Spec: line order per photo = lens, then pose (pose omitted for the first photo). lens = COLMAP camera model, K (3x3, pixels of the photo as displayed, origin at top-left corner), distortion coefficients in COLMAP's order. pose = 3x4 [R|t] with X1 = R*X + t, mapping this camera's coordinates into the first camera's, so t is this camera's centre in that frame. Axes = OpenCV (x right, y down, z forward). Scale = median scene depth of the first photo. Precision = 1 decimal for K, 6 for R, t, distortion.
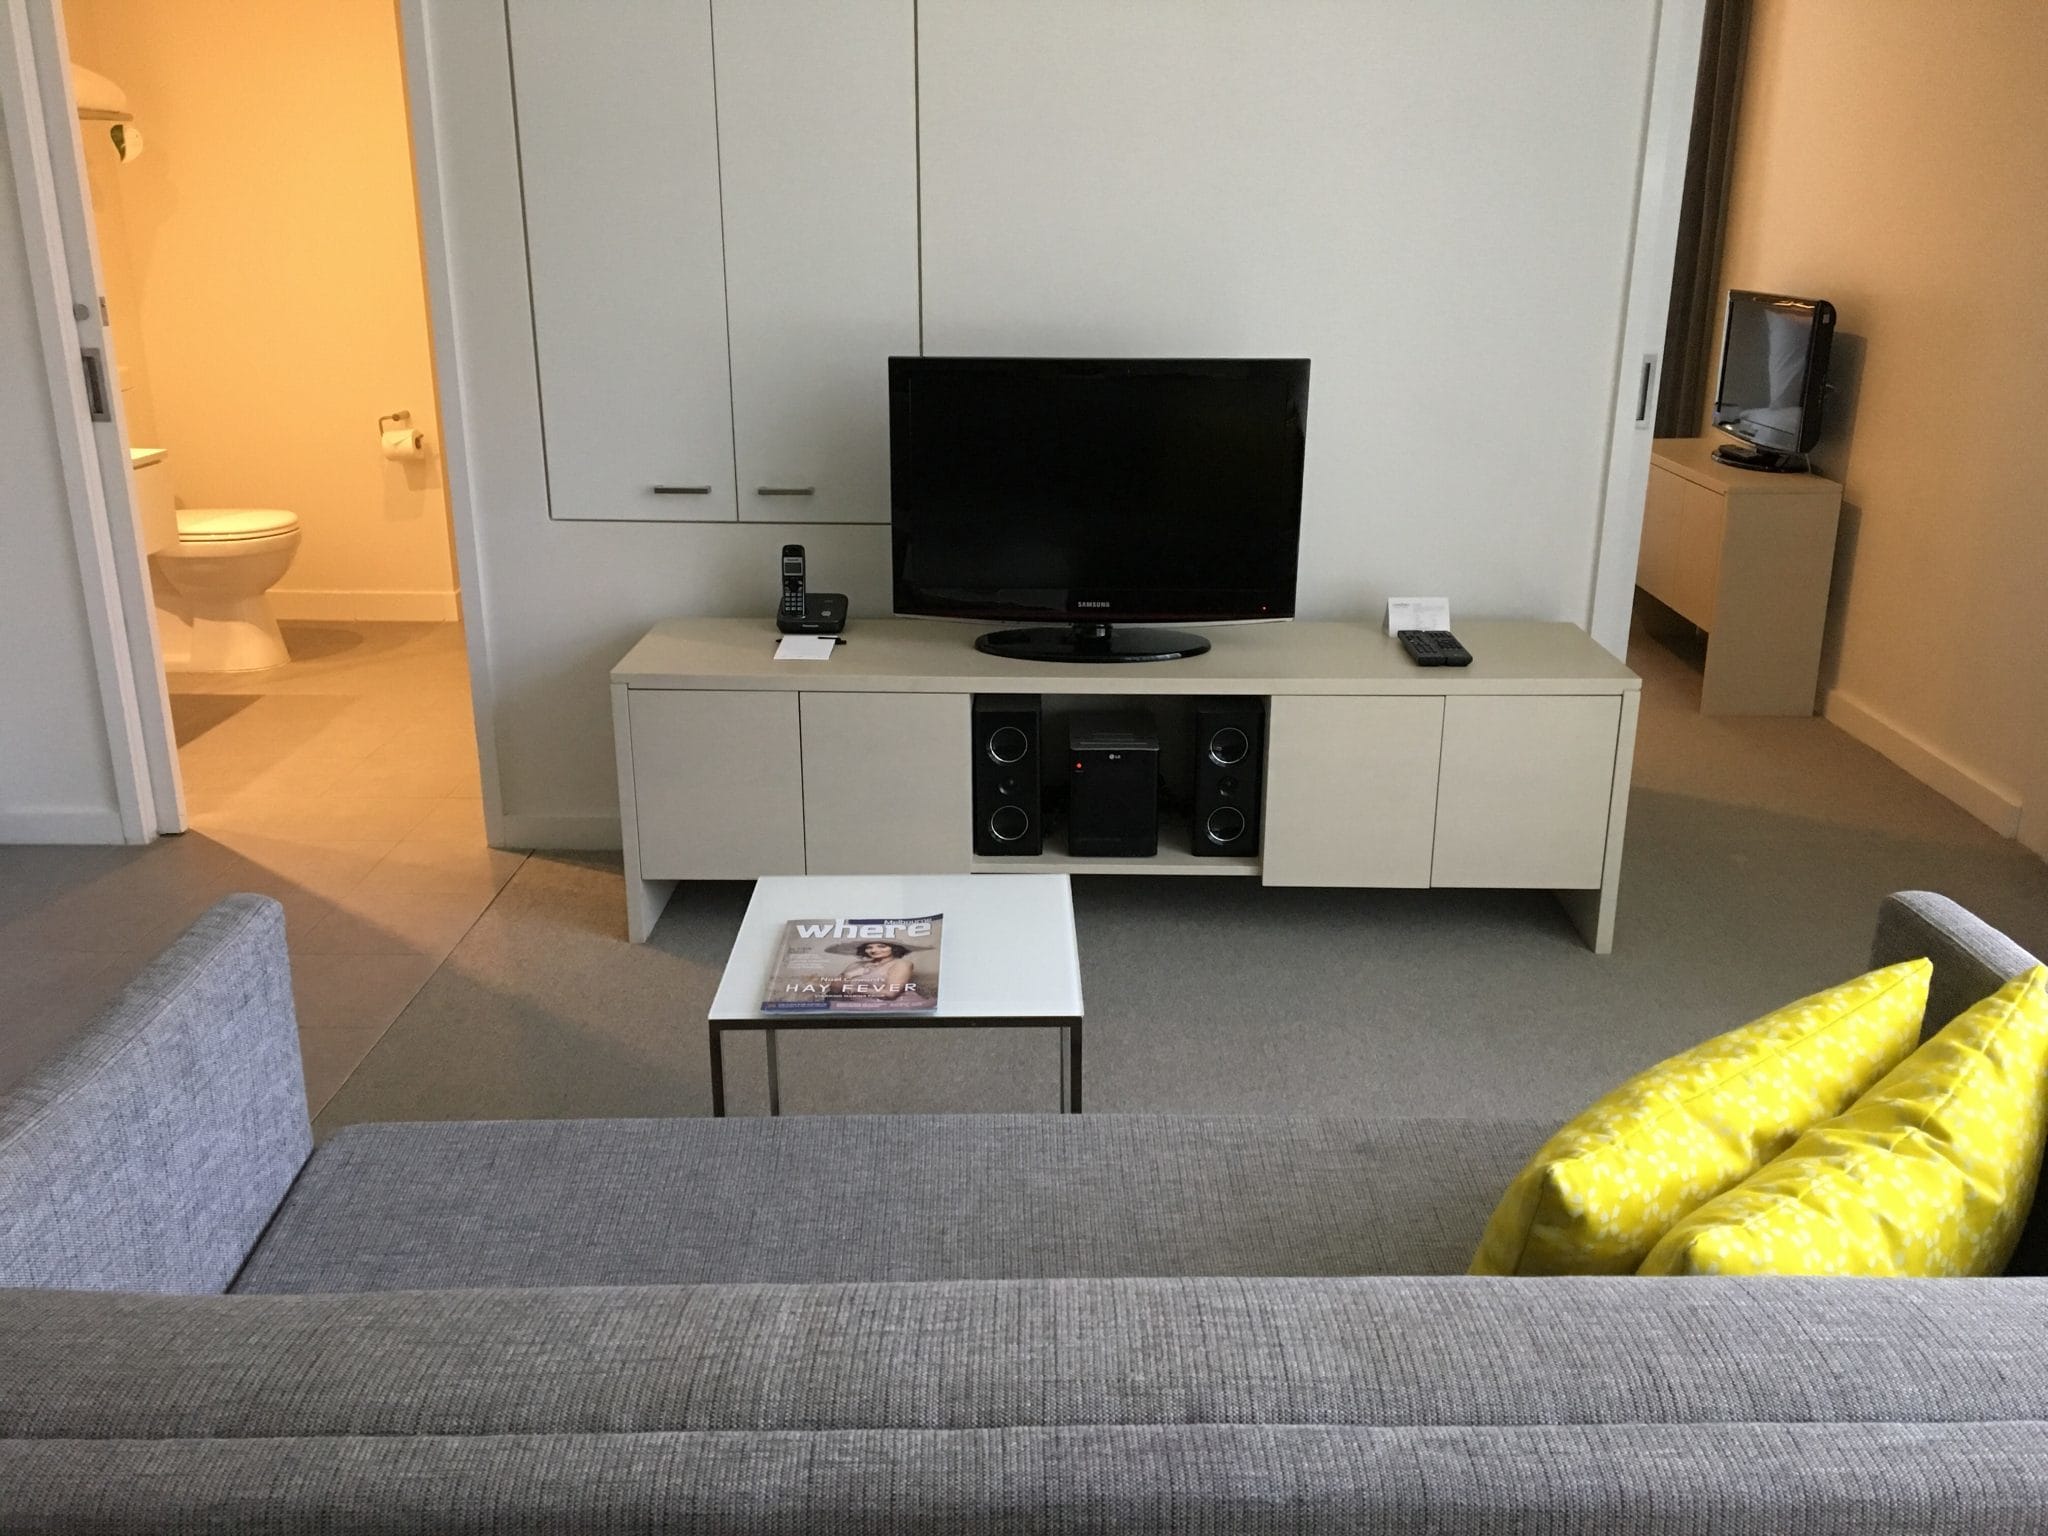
lens RADIAL K [[1713.6, 0, 1024.0], [0, 1713.6, 768.0], [0, 0, 1]] dist [0.094399, -0.140841]
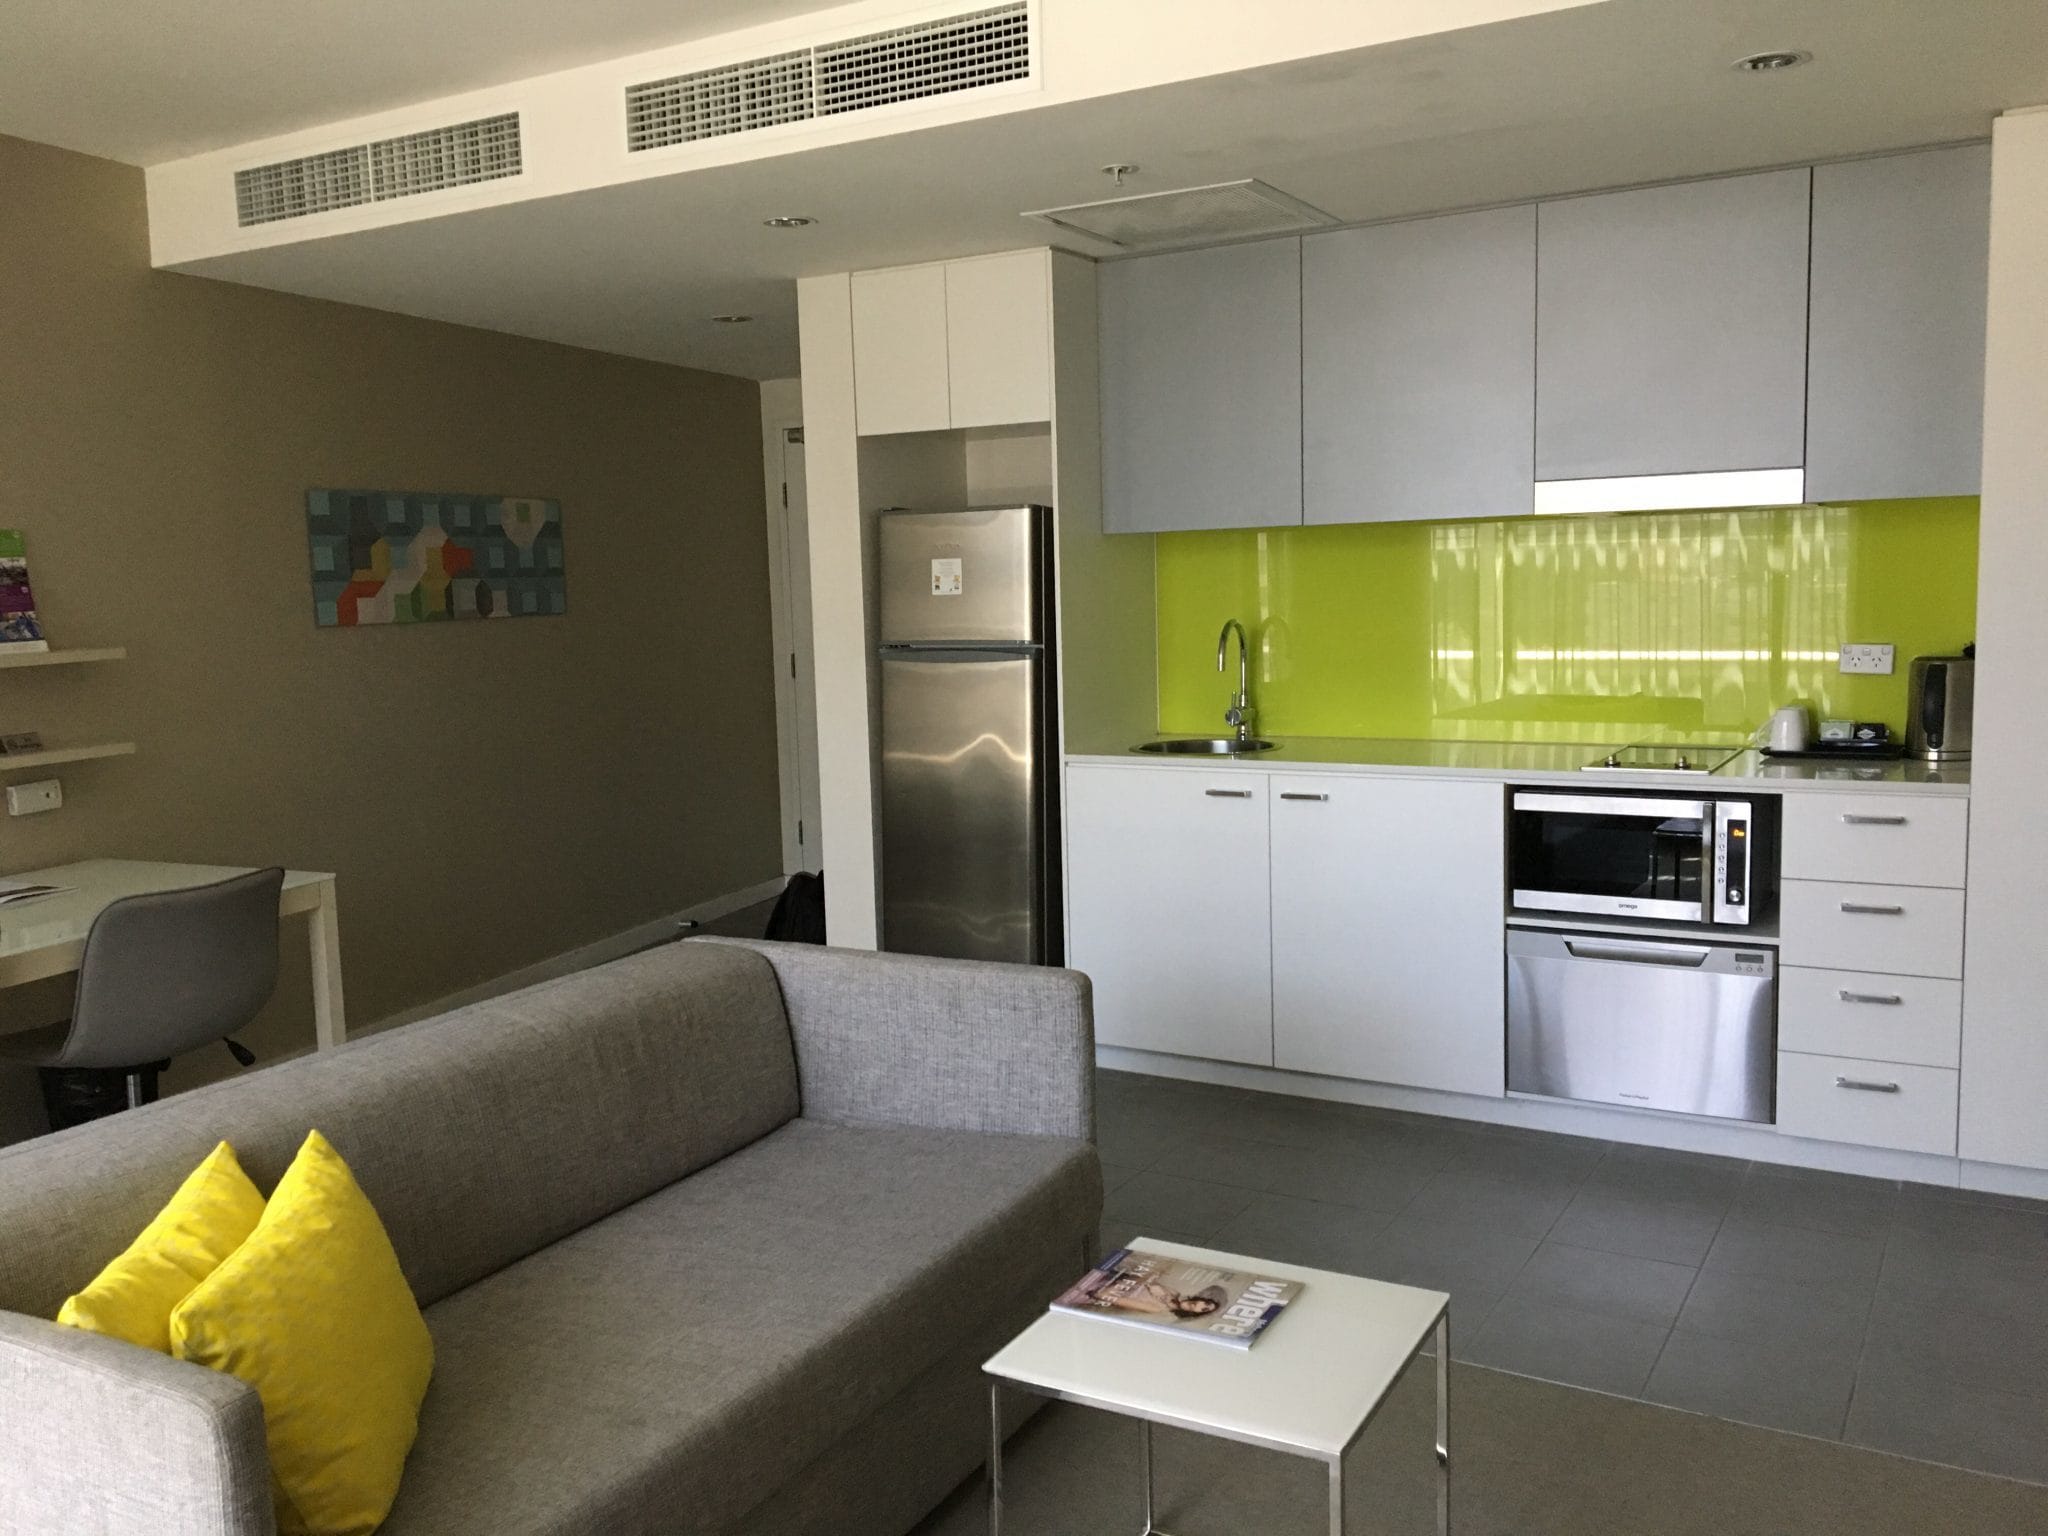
lens RADIAL K [[1713.6, 0, 1024.0], [0, 1713.6, 768.0], [0, 0, 1]] dist [0.094399, -0.140841]
pose [[-0.492569, 0.111276, -0.863130, 0.539167], [-0.241979, 0.935170, 0.258655, -0.285377], [0.835956, 0.336265, -0.433709, 0.839360]]
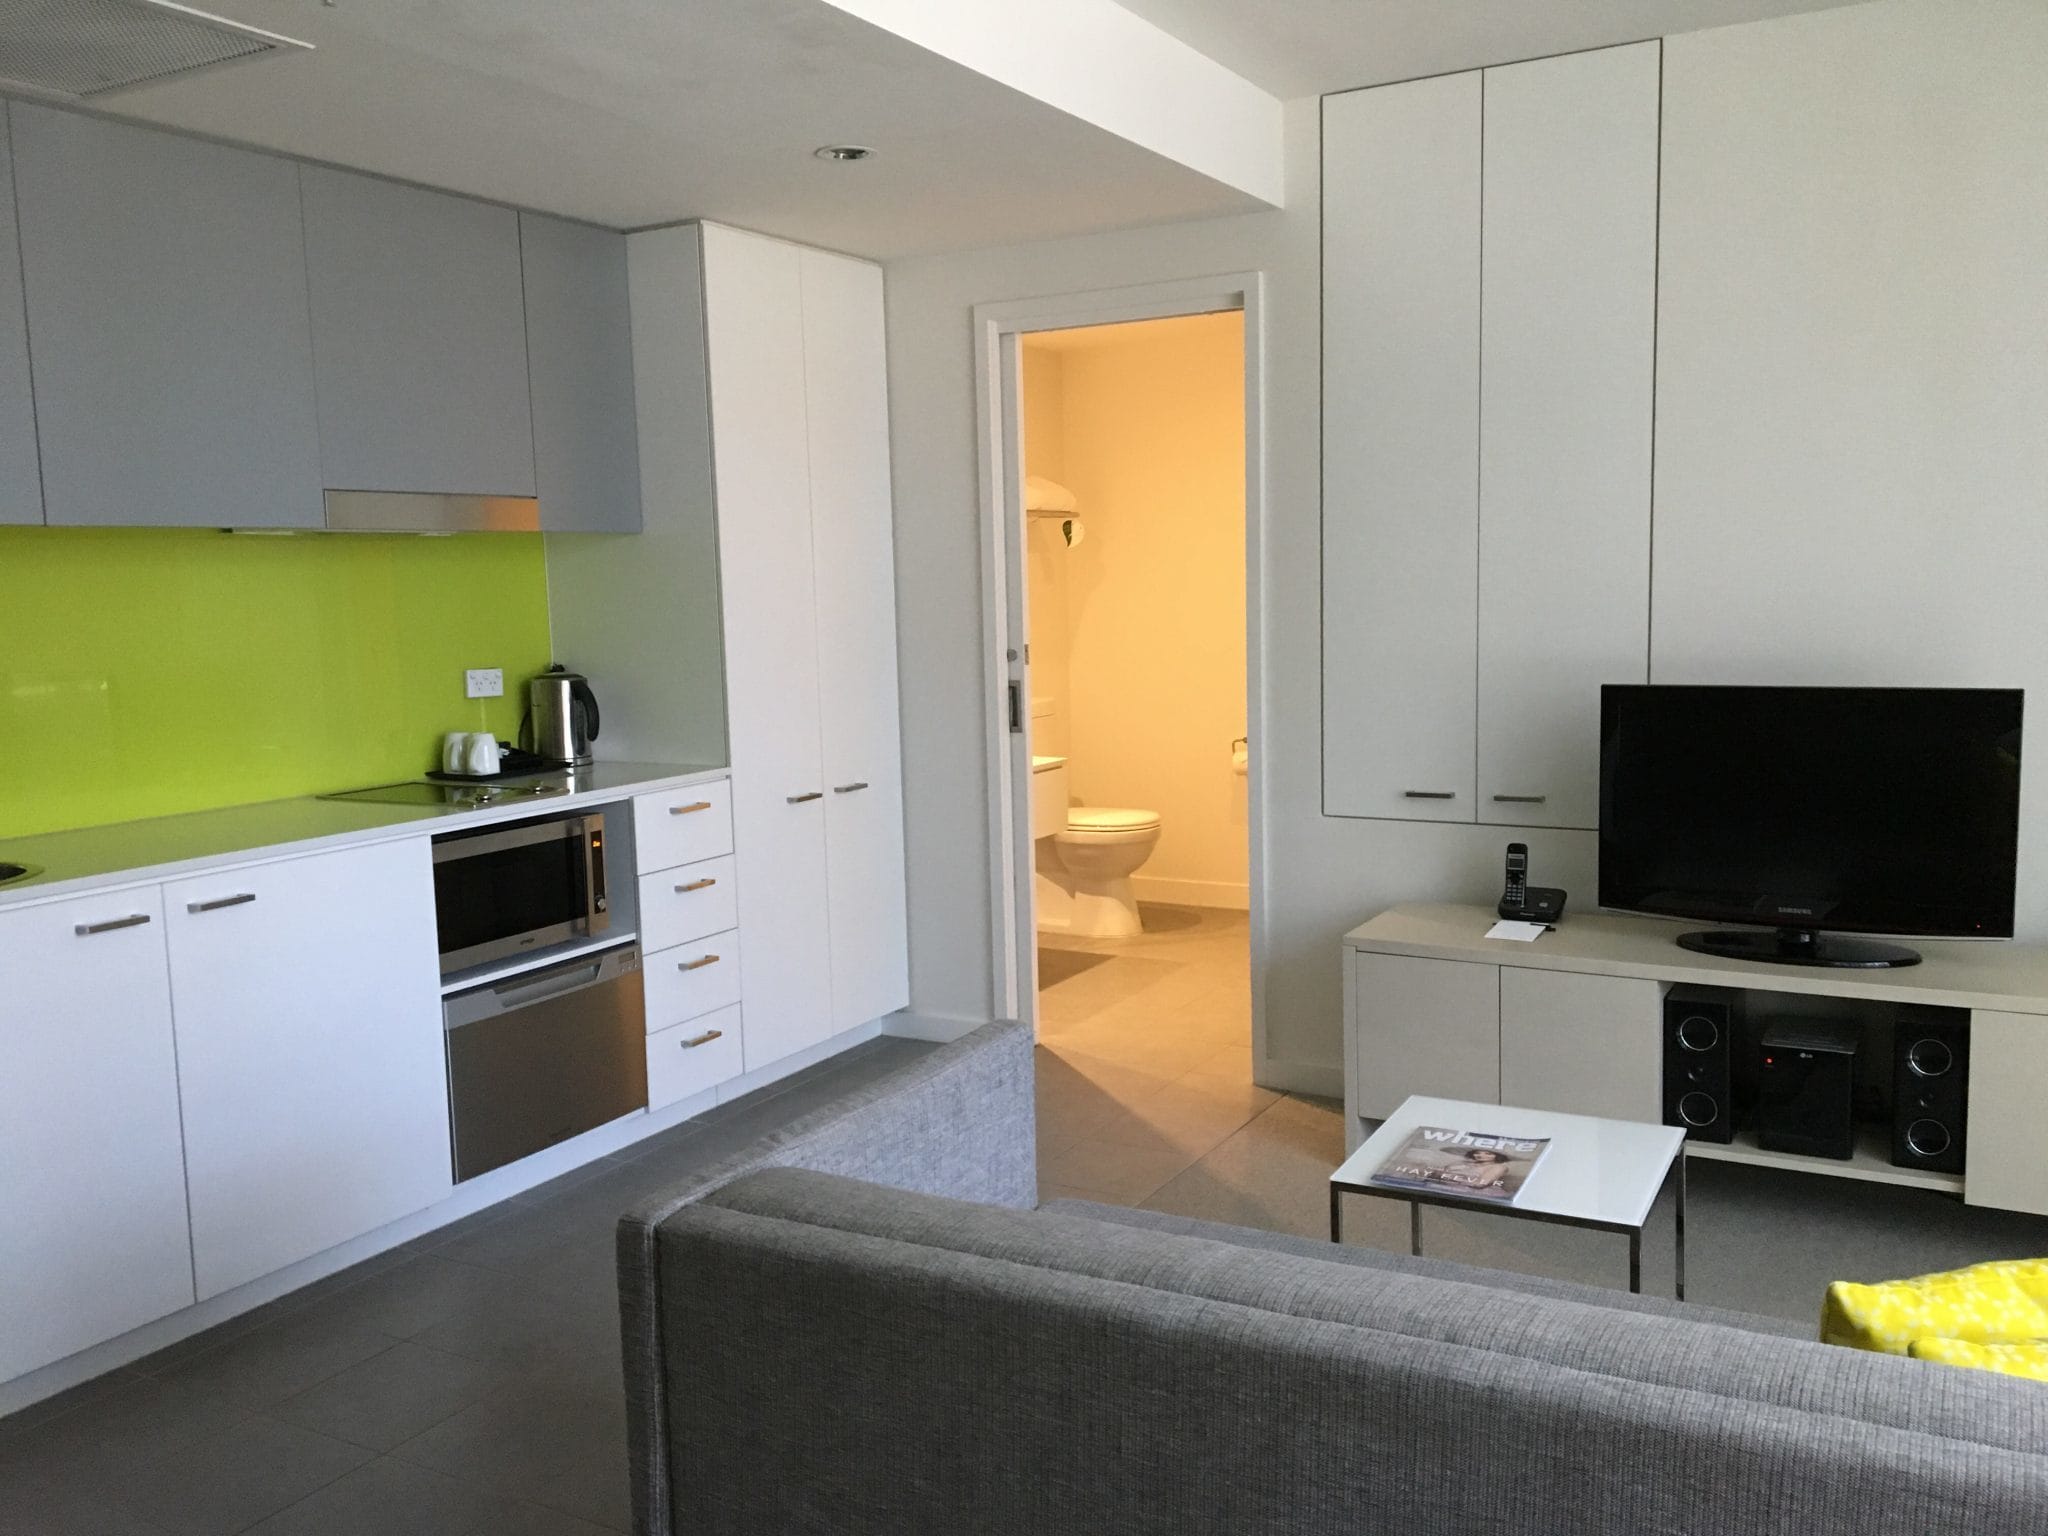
lens RADIAL K [[1713.6, 0, 1024.0], [0, 1713.6, 768.0], [0, 0, 1]] dist [0.094399, -0.140841]
pose [[0.874216, 0.028431, -0.484704, 0.143384], [-0.121734, 0.979233, -0.162123, 0.051033], [0.470029, 0.200735, 0.859522, -0.167143]]
